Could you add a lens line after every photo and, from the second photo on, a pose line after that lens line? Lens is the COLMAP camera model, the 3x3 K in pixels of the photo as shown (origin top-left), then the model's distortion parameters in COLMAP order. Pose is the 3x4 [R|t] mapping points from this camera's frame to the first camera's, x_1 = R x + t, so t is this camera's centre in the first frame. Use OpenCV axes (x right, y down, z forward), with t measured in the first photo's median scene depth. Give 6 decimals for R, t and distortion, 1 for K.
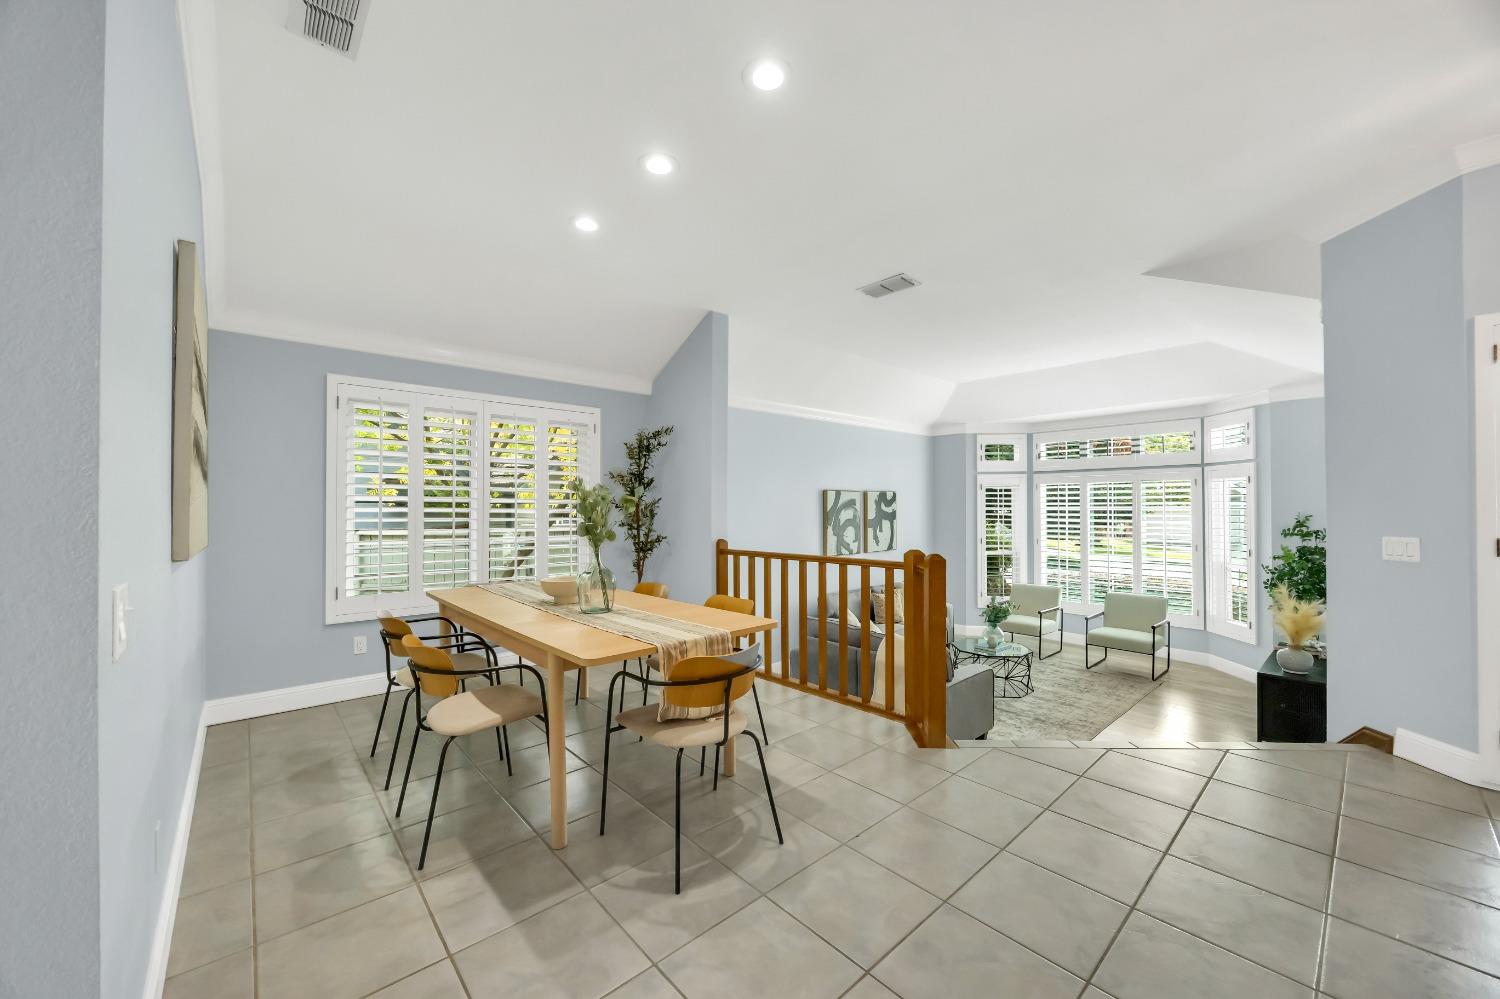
lens RADIAL K [[567.6, 0, 751.2], [0, 567.6, 505.8], [0, 0, 1]] dist [-0.005831, 0.000906]
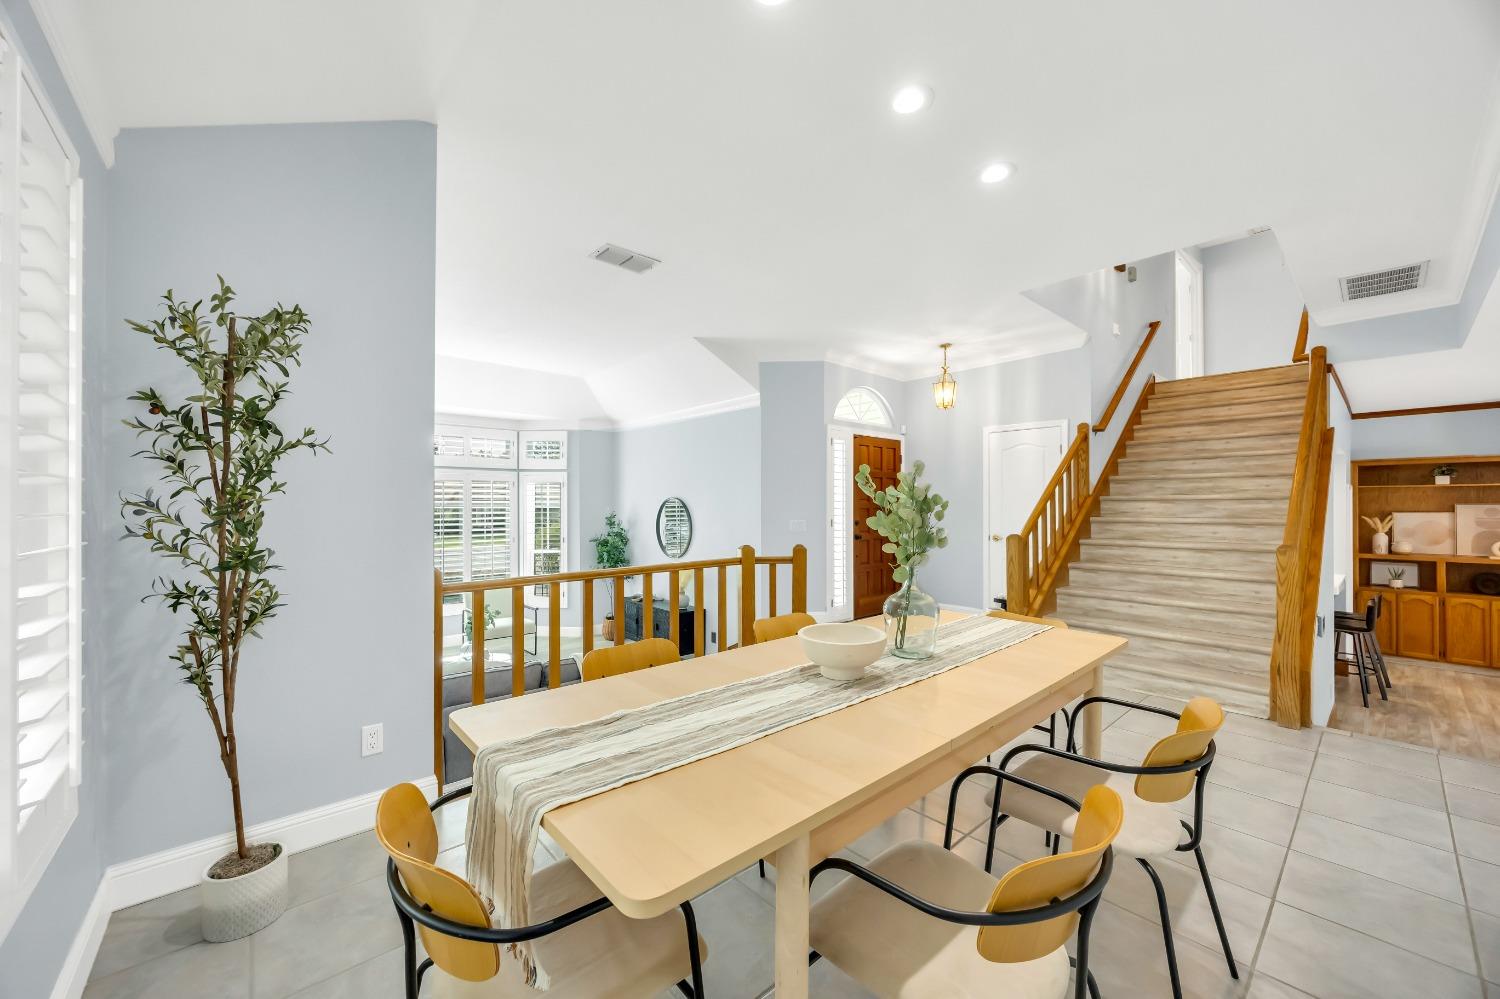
lens RADIAL K [[567.6, 0, 747.0], [0, 567.6, 503.5], [0, 0, 1]] dist [-0.005831, 0.000906]
pose [[0.011318, 0.005461, 0.999921, -0.389092], [-0.004715, 0.999974, -0.005408, 0.002838], [-0.999925, -0.004653, 0.011343, 0.473829]]
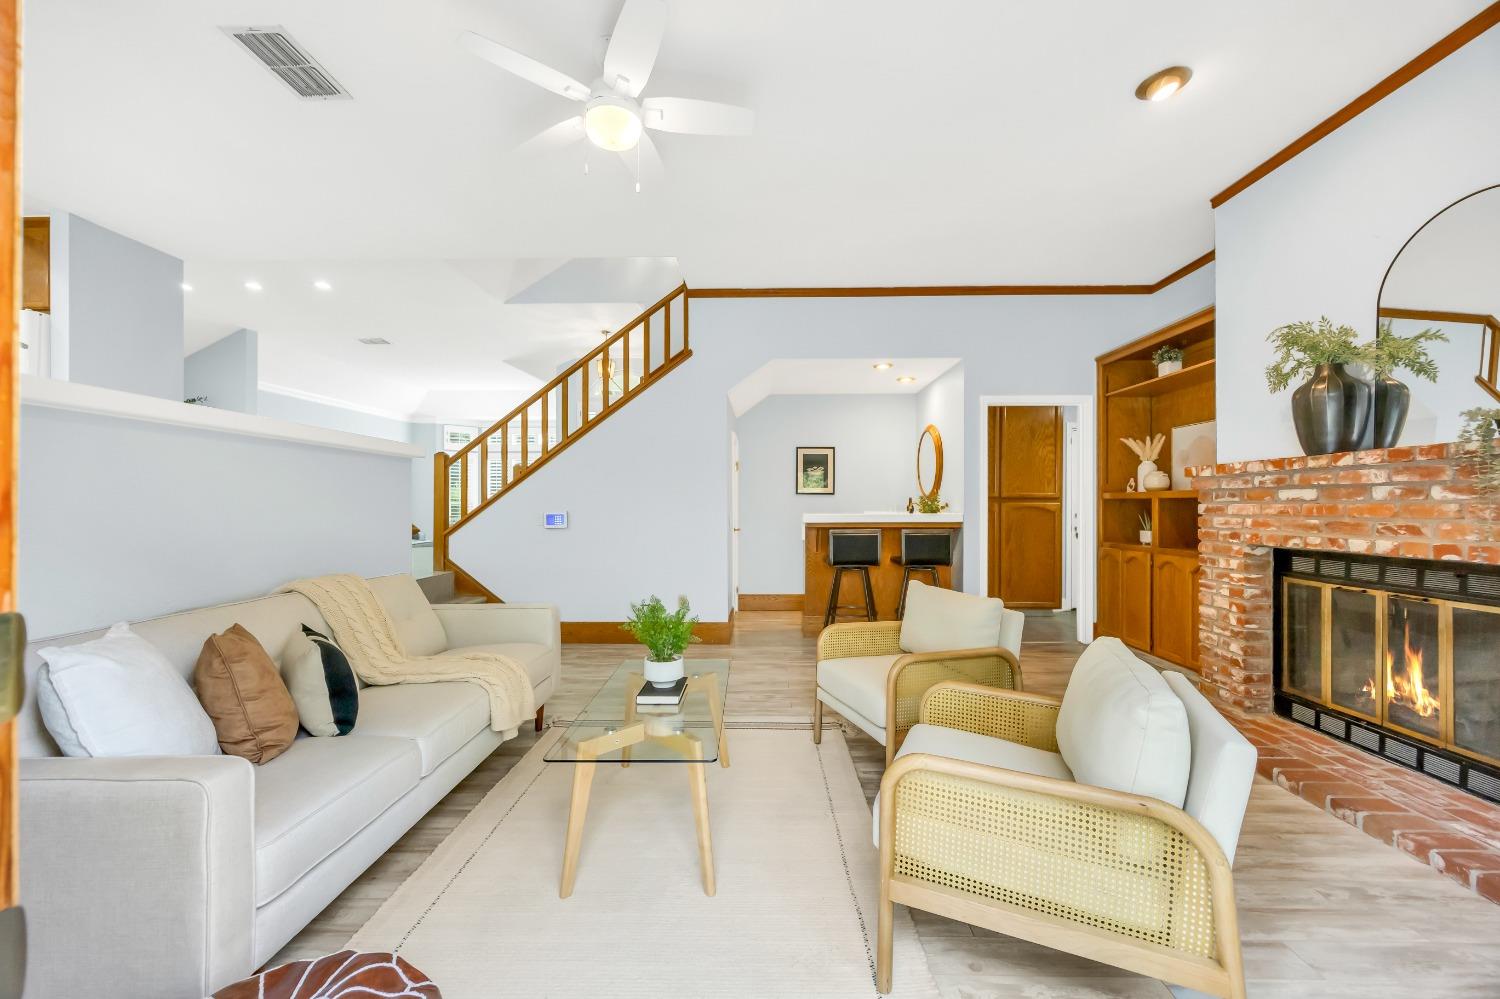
lens RADIAL K [[567.6, 0, 753.7], [0, 567.6, 503.8], [0, 0, 1]] dist [-0.005831, 0.000906]
pose [[0.681255, 0.000221, 0.732046, -0.171398], [-0.002763, 0.999994, 0.002269, 0.093653], [-0.732041, -0.003568, 0.681252, -0.746824]]
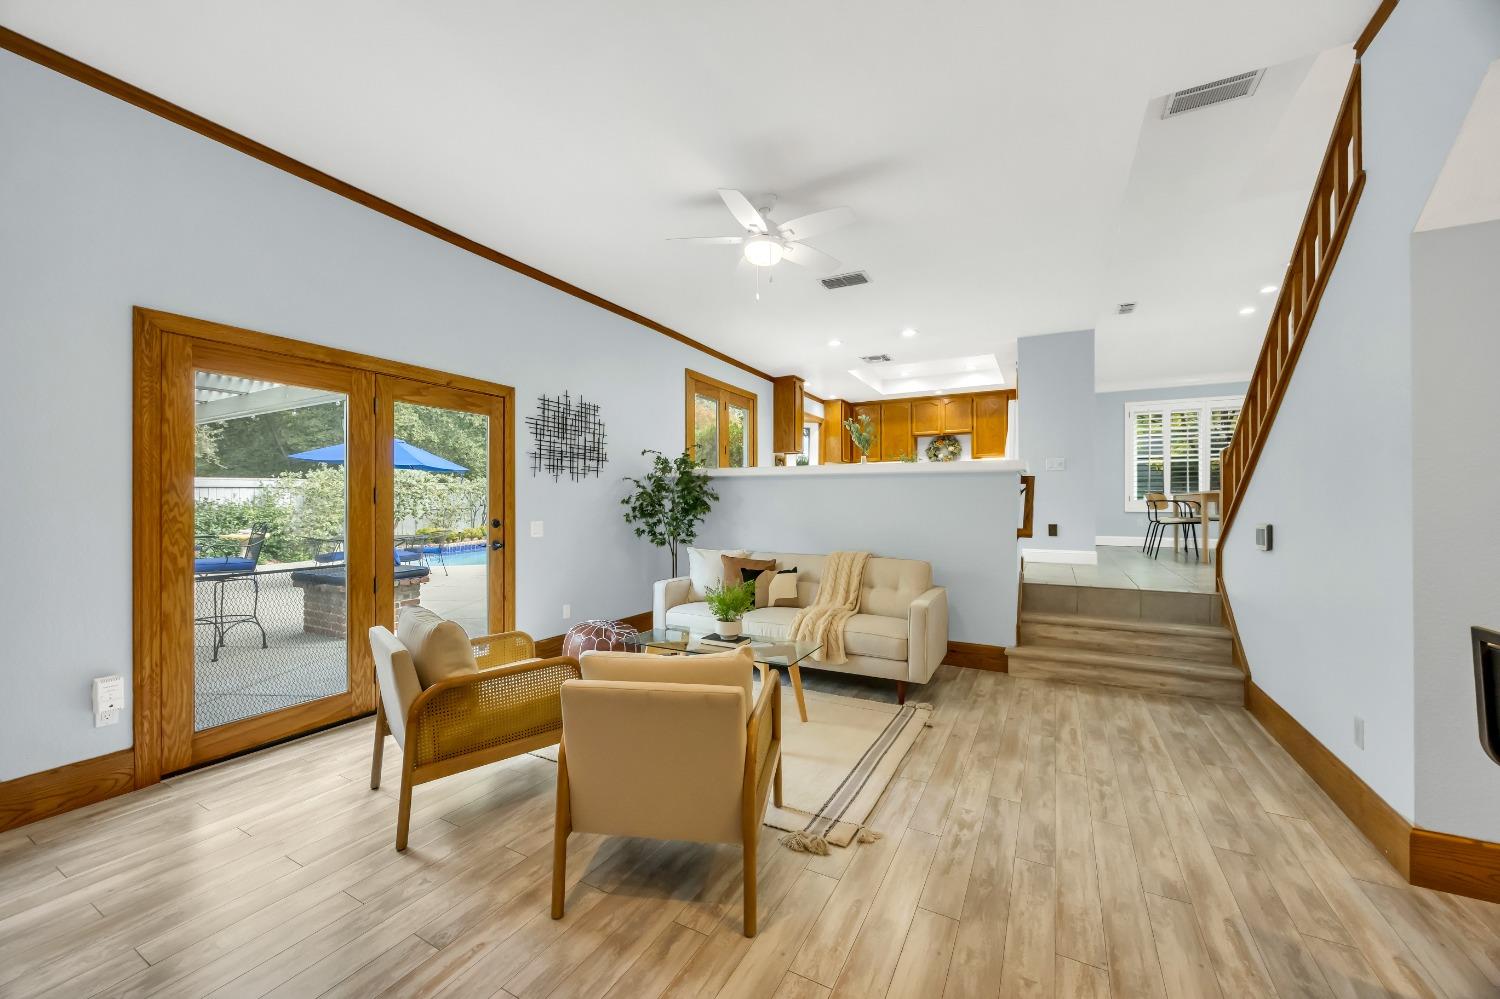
lens RADIAL K [[567.6, 0, 749.3], [0, 567.6, 498.9], [0, 0, 1]] dist [-0.005831, 0.000906]
pose [[0.342205, -0.009310, -0.939579, 0.464930], [0.006073, 0.999952, -0.007696, 0.087141], [0.939606, -0.003072, 0.342245, -0.633707]]
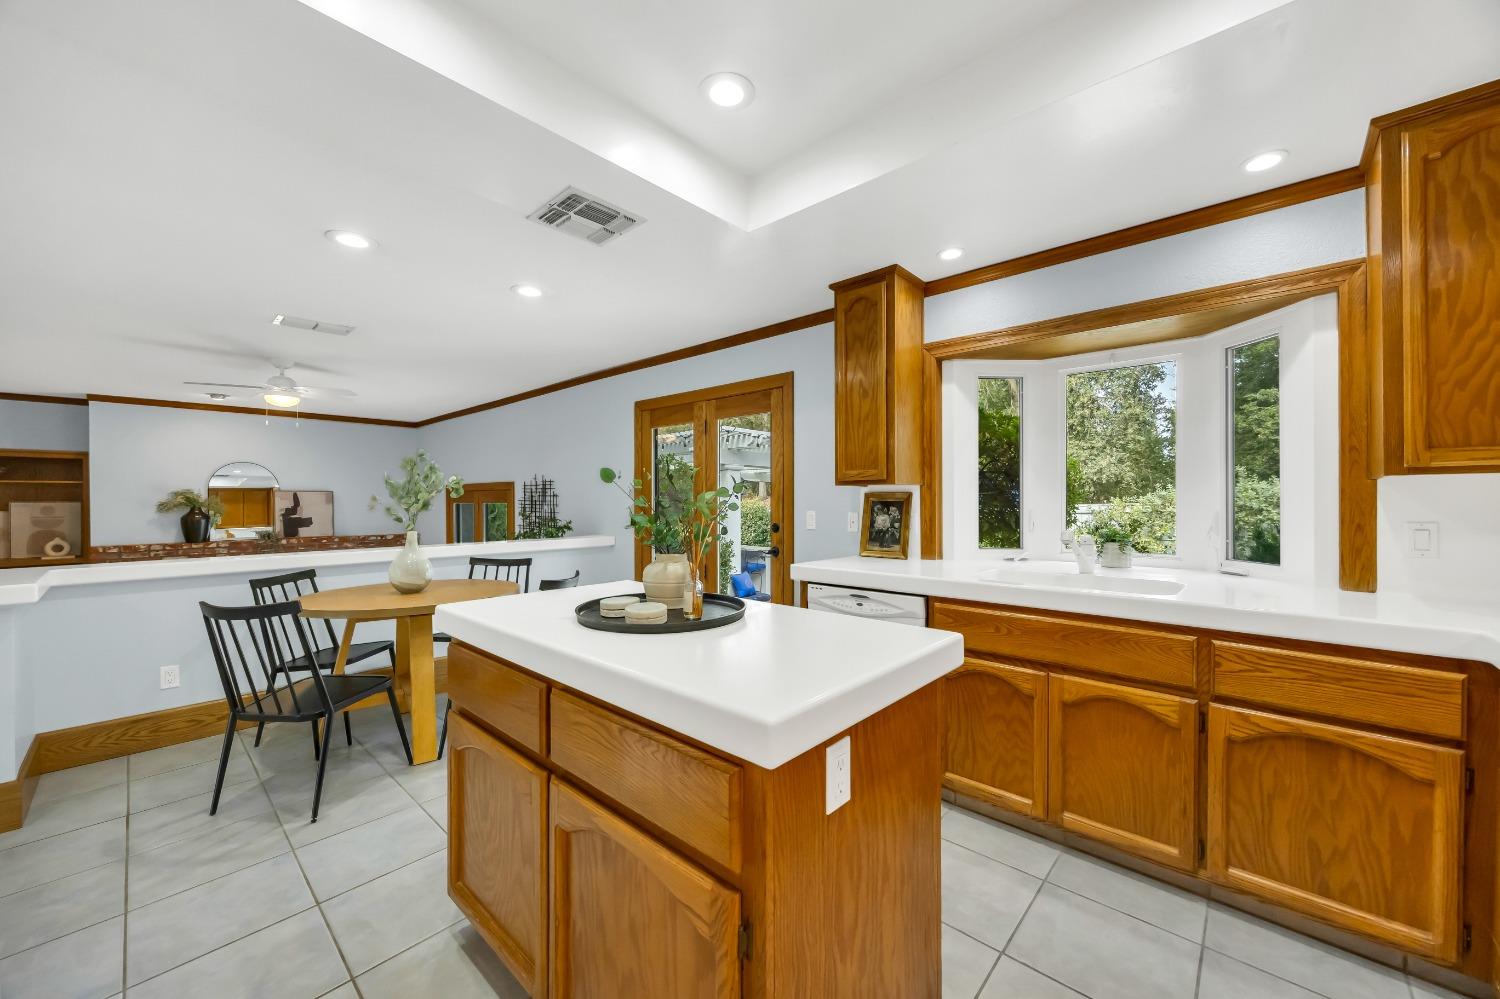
lens RADIAL K [[567.6, 0, 747.8], [0, 567.6, 501.1], [0, 0, 1]] dist [-0.005831, 0.000906]
pose [[-0.994939, 0.002971, -0.100439, -0.457272], [0.003543, 0.999978, -0.005524, 0.000268], [0.100421, -0.005852, -0.994928, 0.258161]]
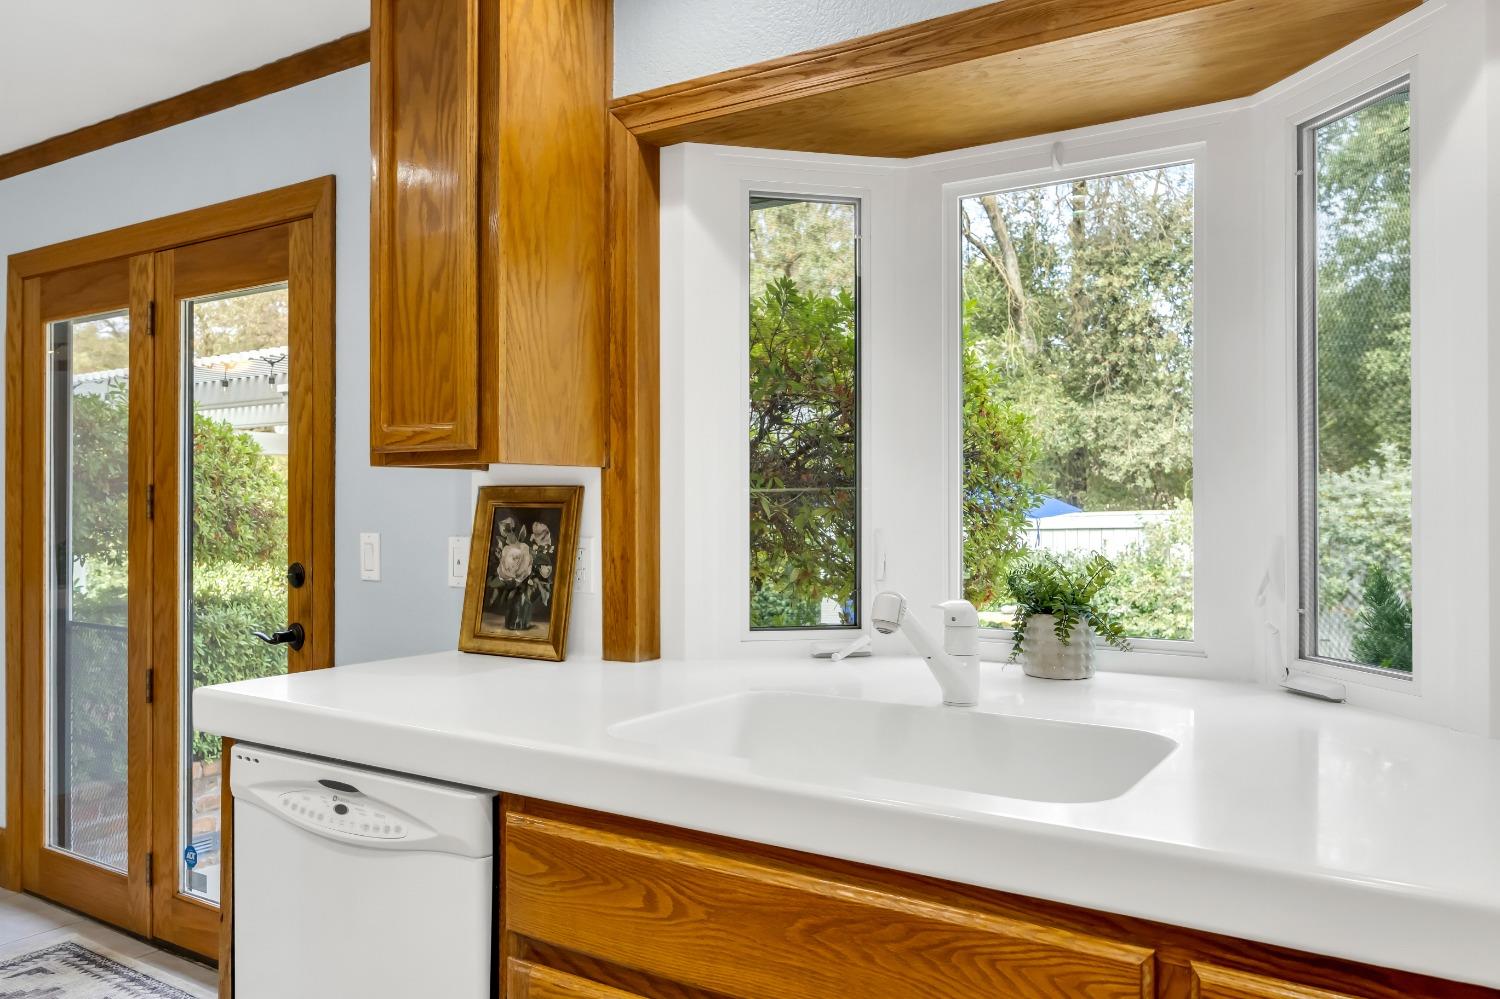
lens RADIAL K [[1086.7, 0, 736.7], [0, 1086.7, 498.1], [0, 0, 1]] dist [-0.007432, 0.007272]
pose [[-0.964021, 0.000592, -0.265825, -0.585497], [0.003682, 0.999931, -0.011125, -0.000873], [0.265801, -0.011704, -0.963957, 0.157784]]
